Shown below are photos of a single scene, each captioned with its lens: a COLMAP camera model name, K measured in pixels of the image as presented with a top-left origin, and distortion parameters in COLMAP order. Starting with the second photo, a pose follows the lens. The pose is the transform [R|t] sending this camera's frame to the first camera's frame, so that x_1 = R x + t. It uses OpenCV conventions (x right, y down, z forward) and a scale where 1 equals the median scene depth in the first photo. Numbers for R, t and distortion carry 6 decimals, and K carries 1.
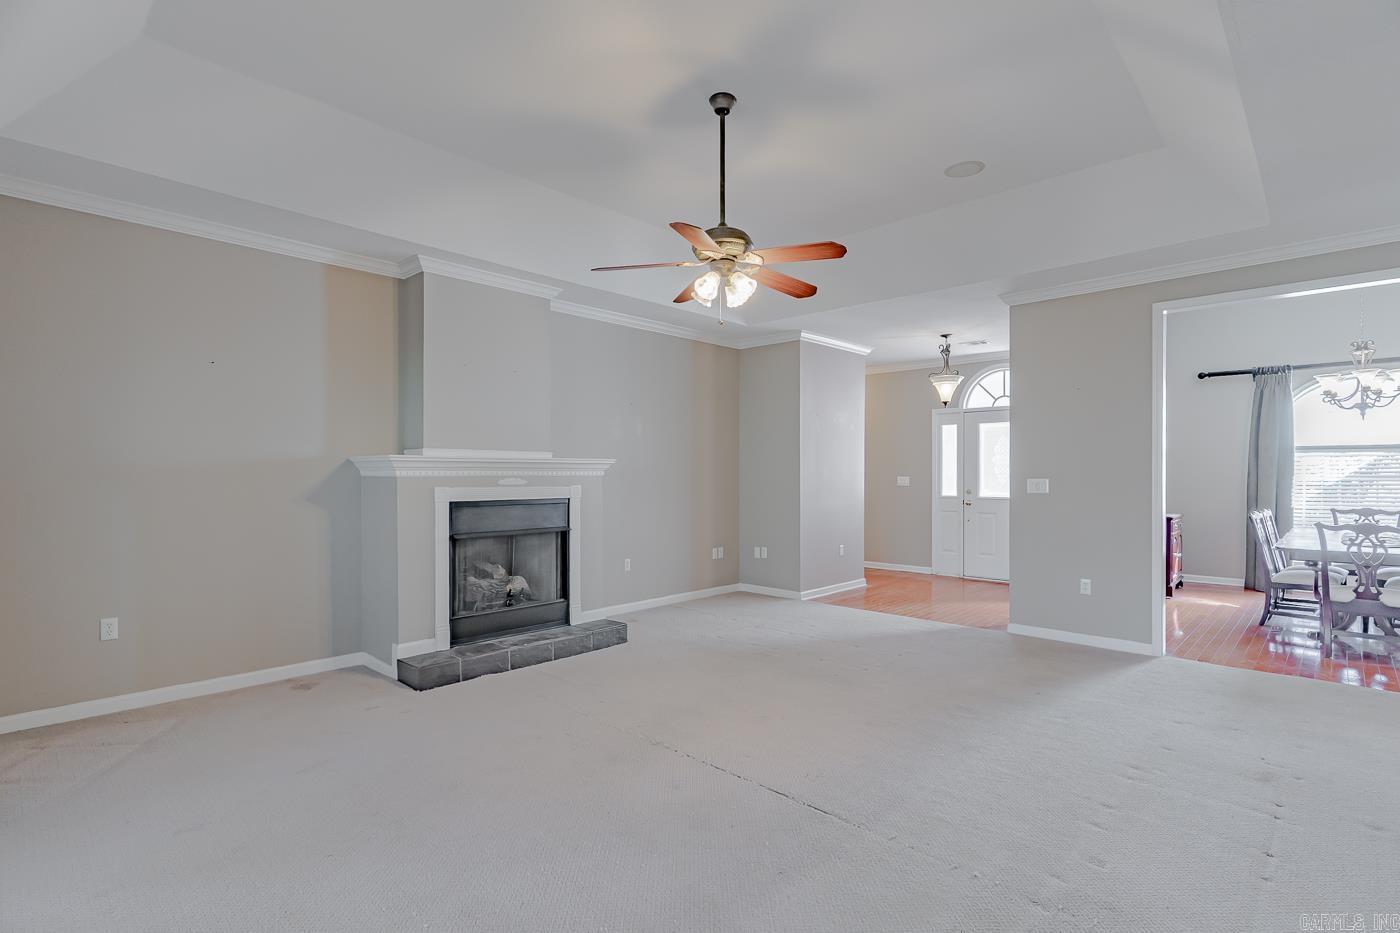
lens RADIAL K [[676.0, 0, 697.0], [0, 676.0, 473.6], [0, 0, 1]] dist [-0.002736, 0.001461]
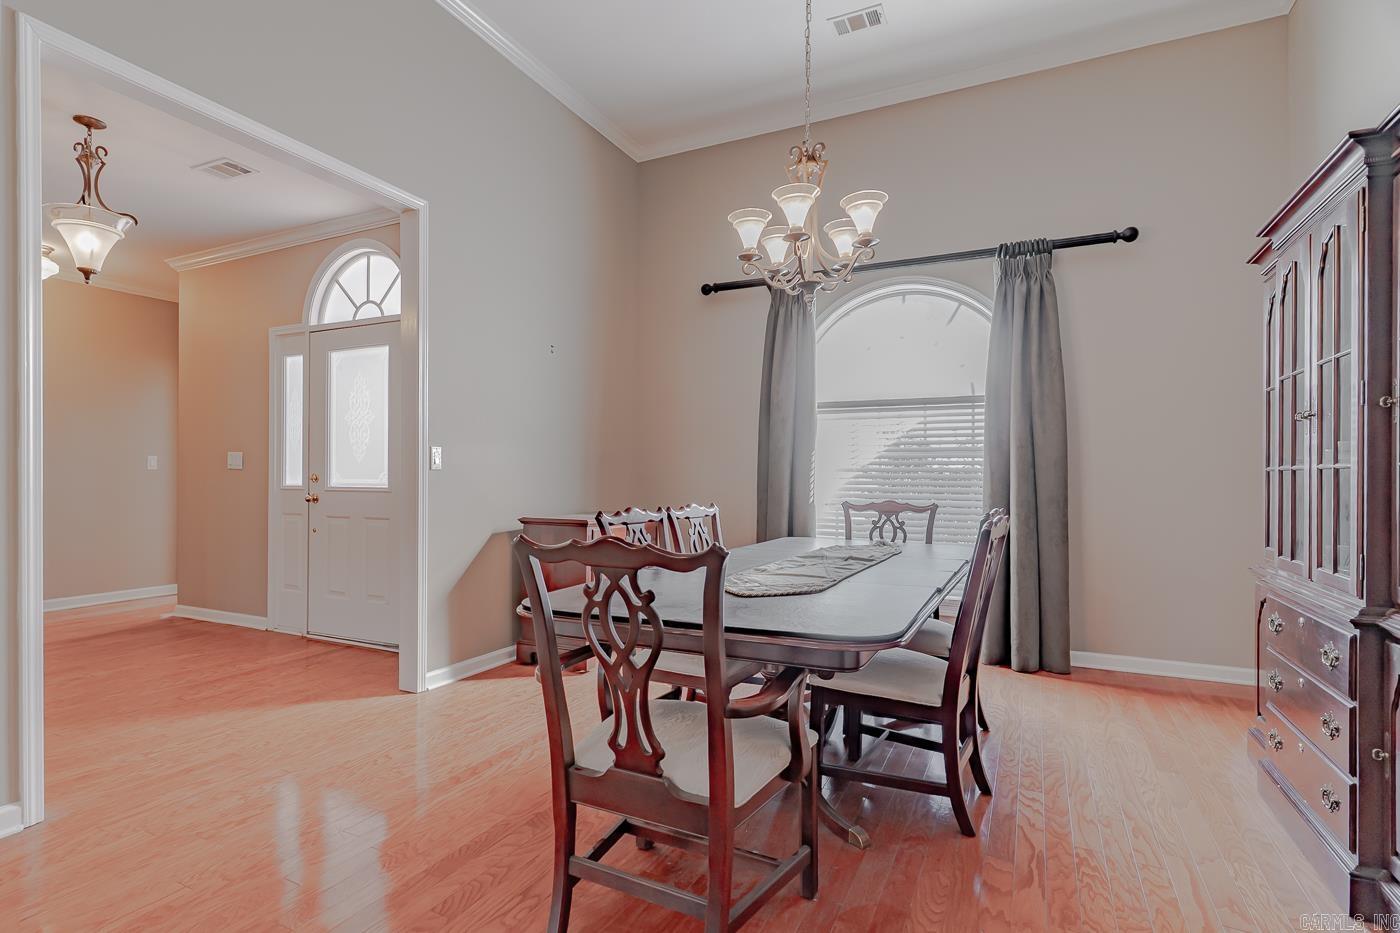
lens RADIAL K [[676.0, 0, 703.5], [0, 676.0, 471.7], [0, 0, 1]] dist [-0.002736, 0.001461]
pose [[0.953922, 0.004751, 0.300018, 0.578036], [-0.003041, 0.999976, -0.006165, 0.026252], [-0.300040, 0.004968, 0.953914, 0.421351]]
